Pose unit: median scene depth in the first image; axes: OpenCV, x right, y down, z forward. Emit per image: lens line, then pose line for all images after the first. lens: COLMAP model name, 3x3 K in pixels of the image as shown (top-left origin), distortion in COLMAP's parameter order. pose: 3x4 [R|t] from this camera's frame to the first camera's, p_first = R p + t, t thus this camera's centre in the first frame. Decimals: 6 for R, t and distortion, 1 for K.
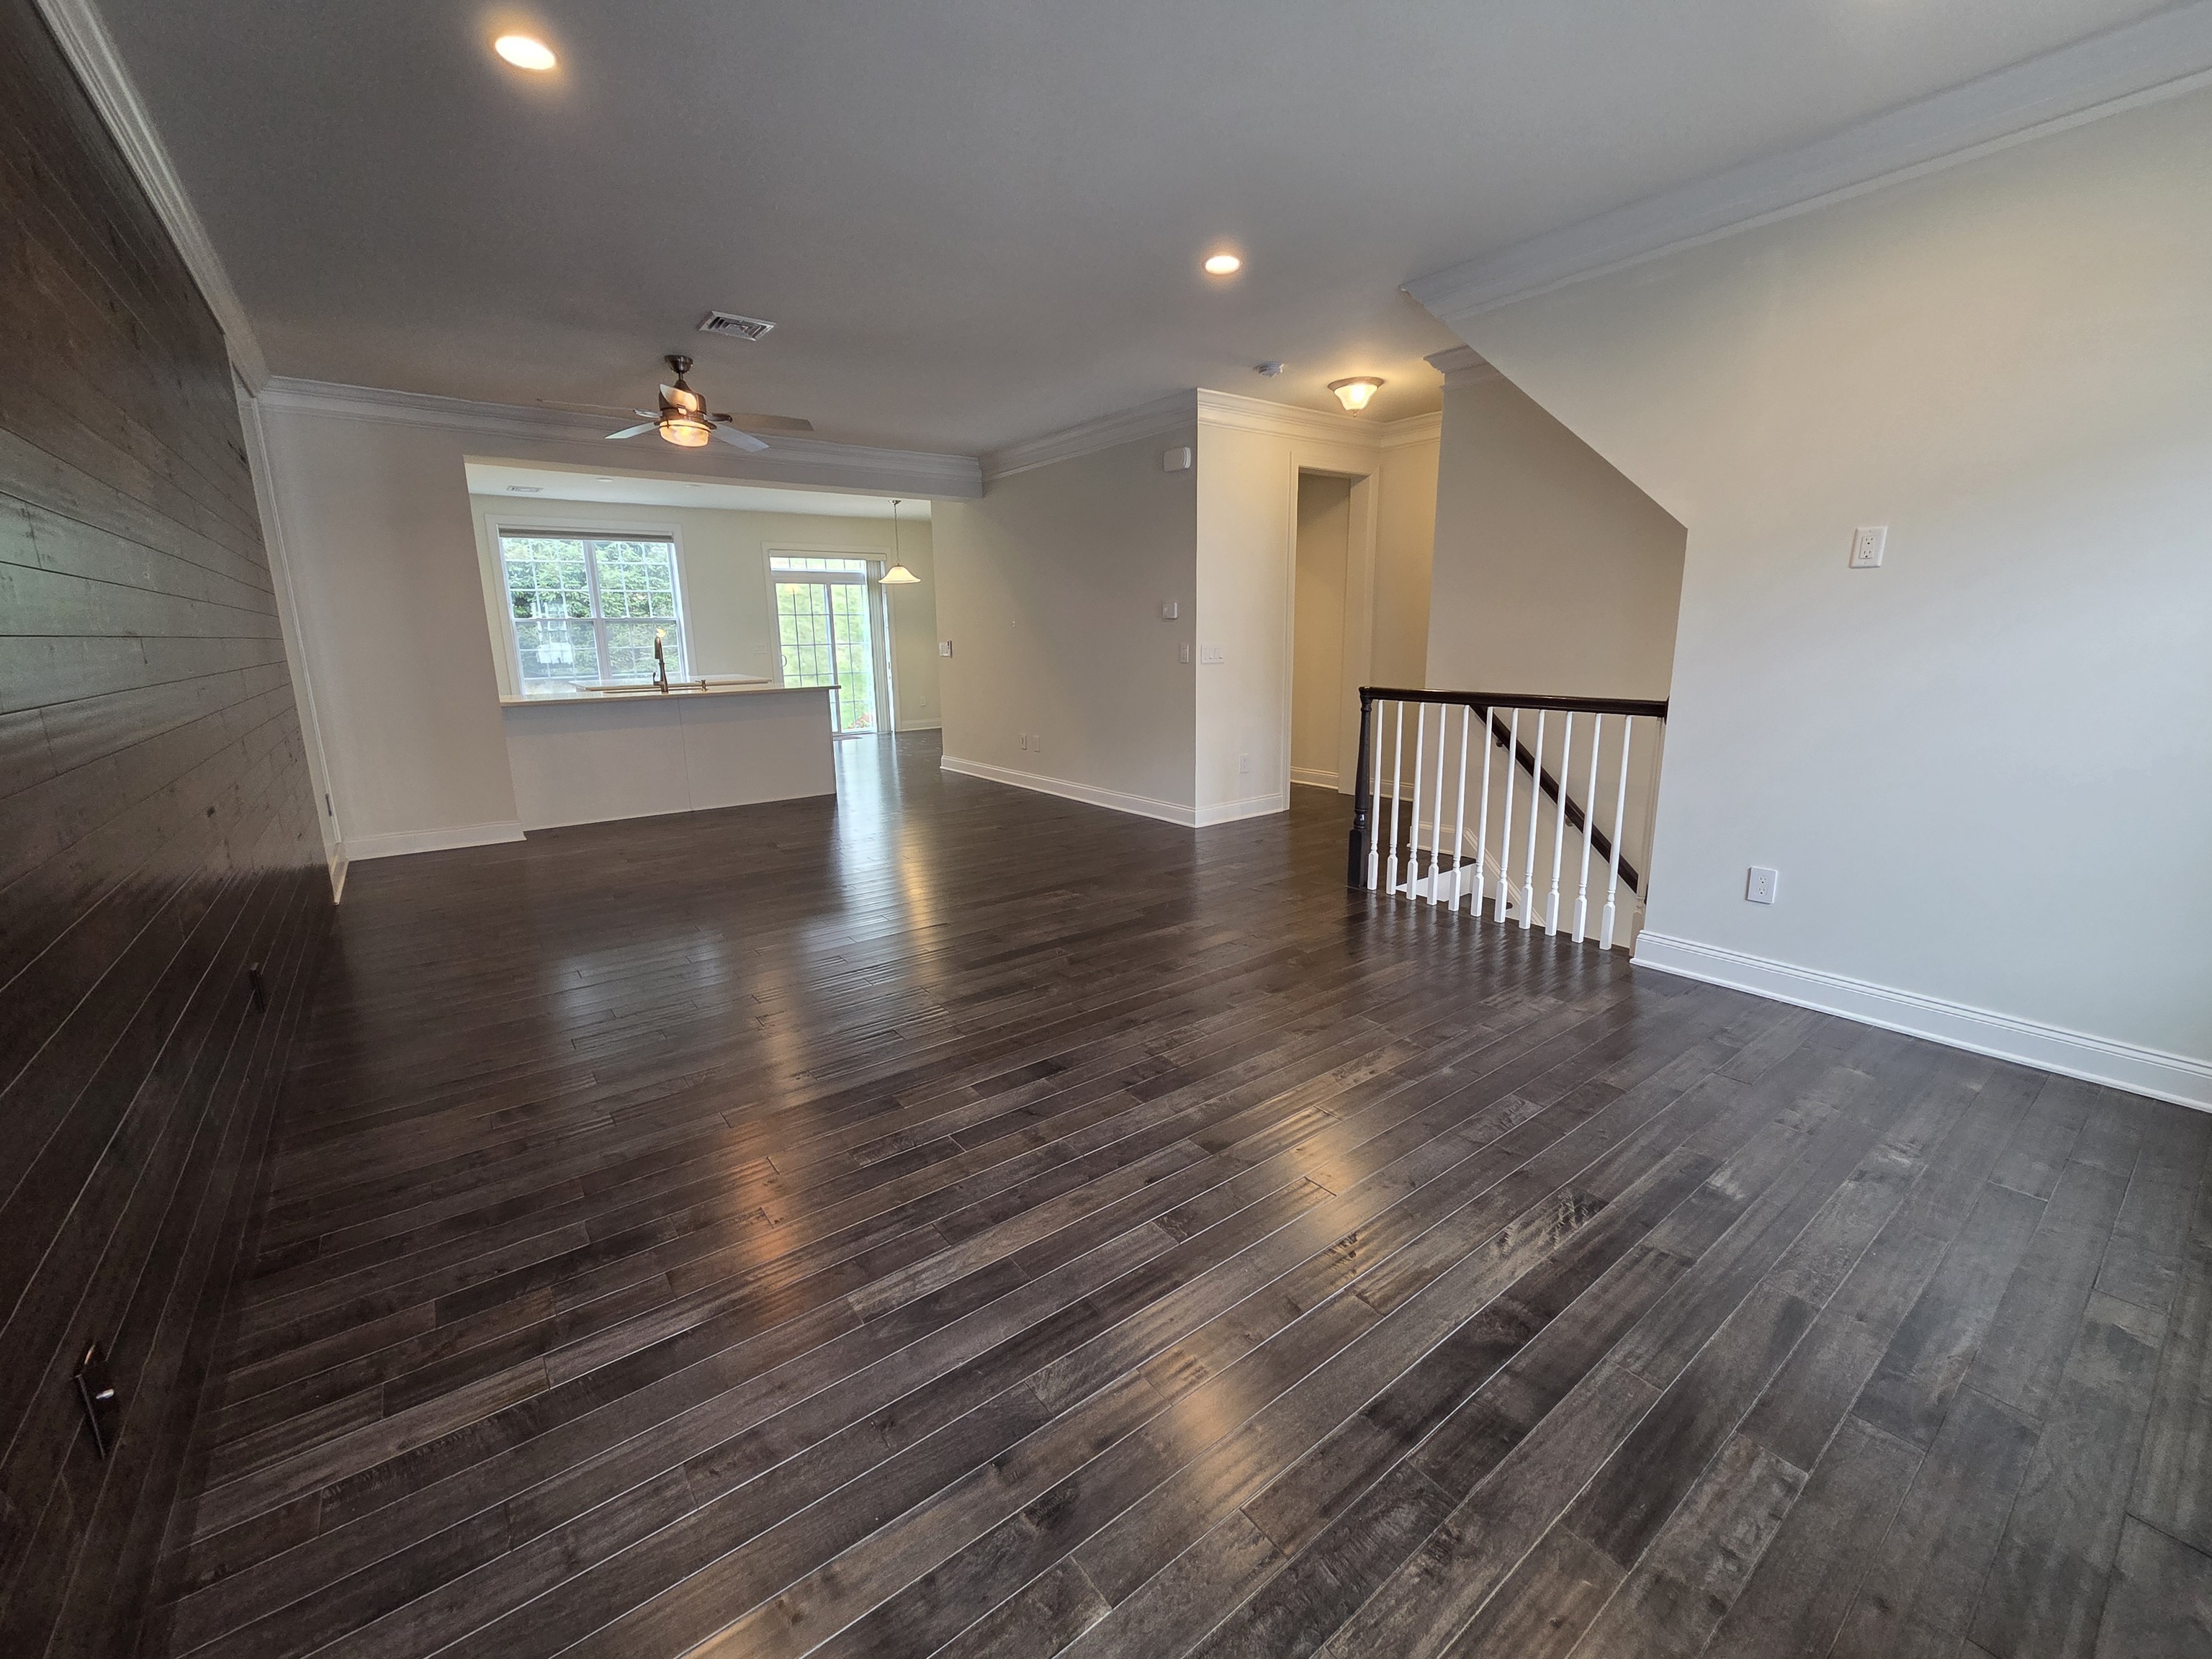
lens RADIAL K [[905.2, 0, 1107.1], [0, 905.2, 824.0], [0, 0, 1]] dist [0.005302, -0.000800]
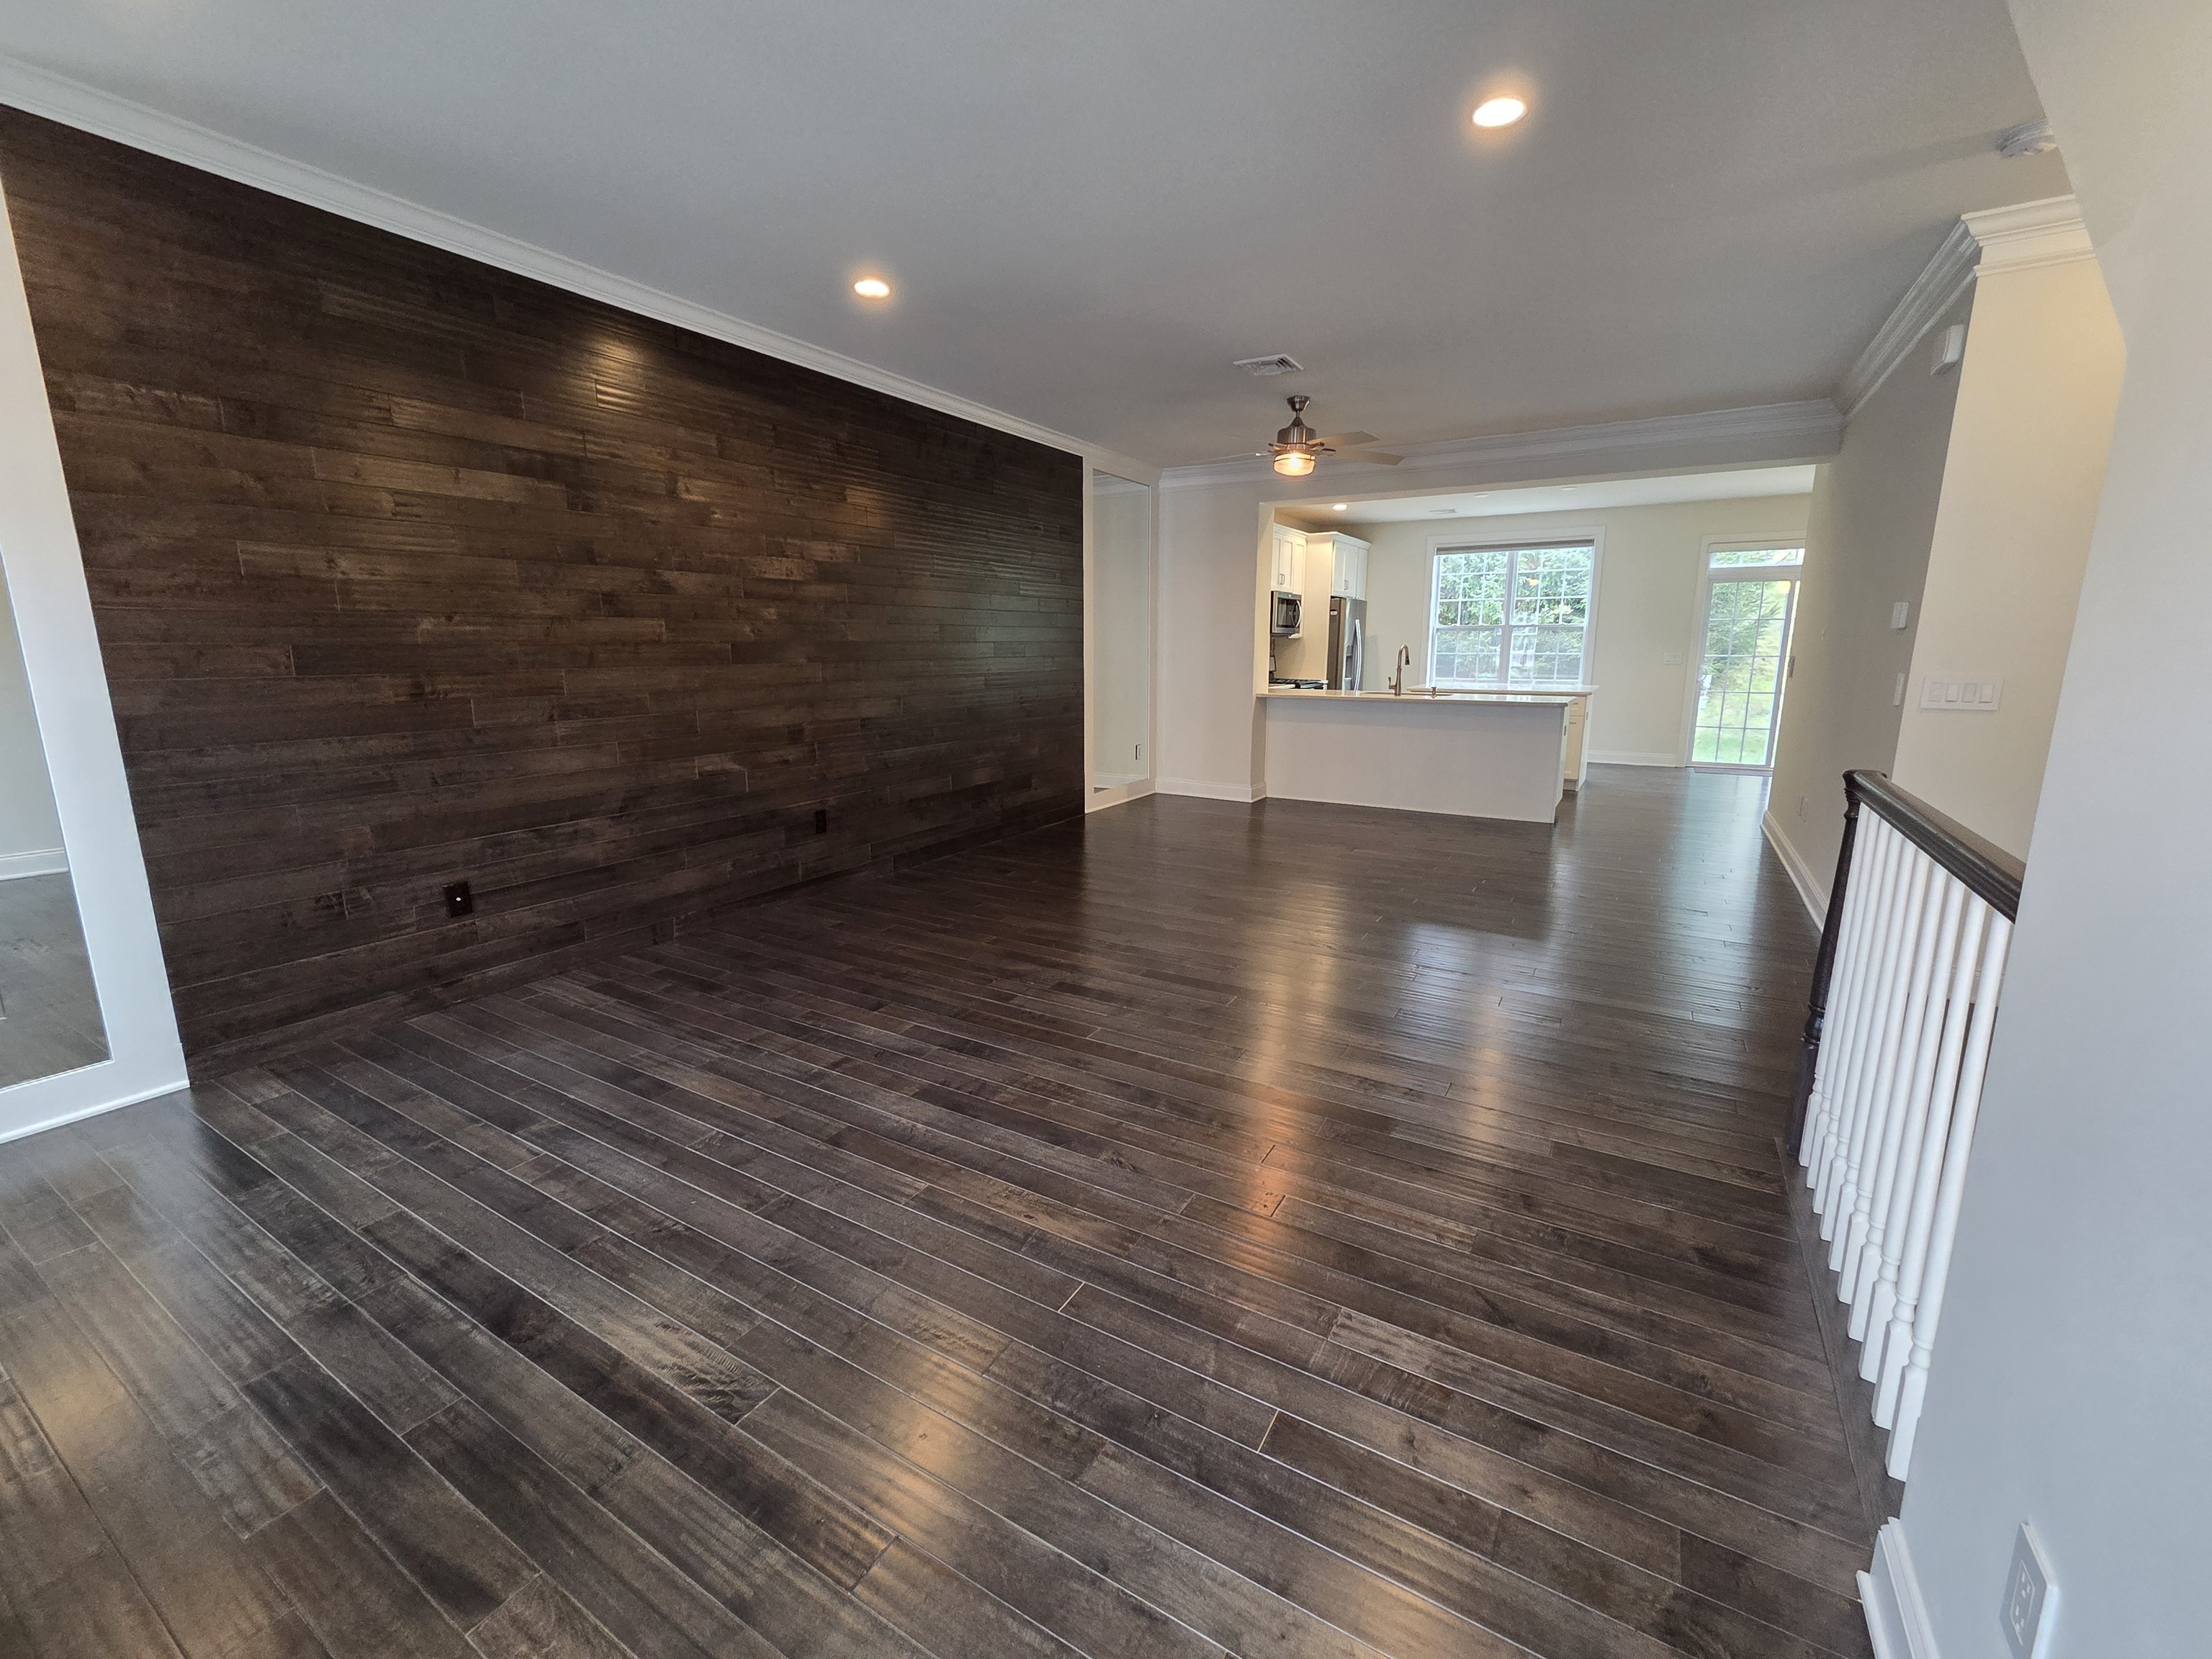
lens RADIAL K [[905.2, 0, 1111.5], [0, 905.2, 818.8], [0, 0, 1]] dist [0.005302, -0.000800]
pose [[0.374443, 0.189277, -0.907726, 0.297384], [-0.196172, 0.972956, 0.121956, -0.052527], [0.906261, 0.132404, 0.401448, 0.216516]]
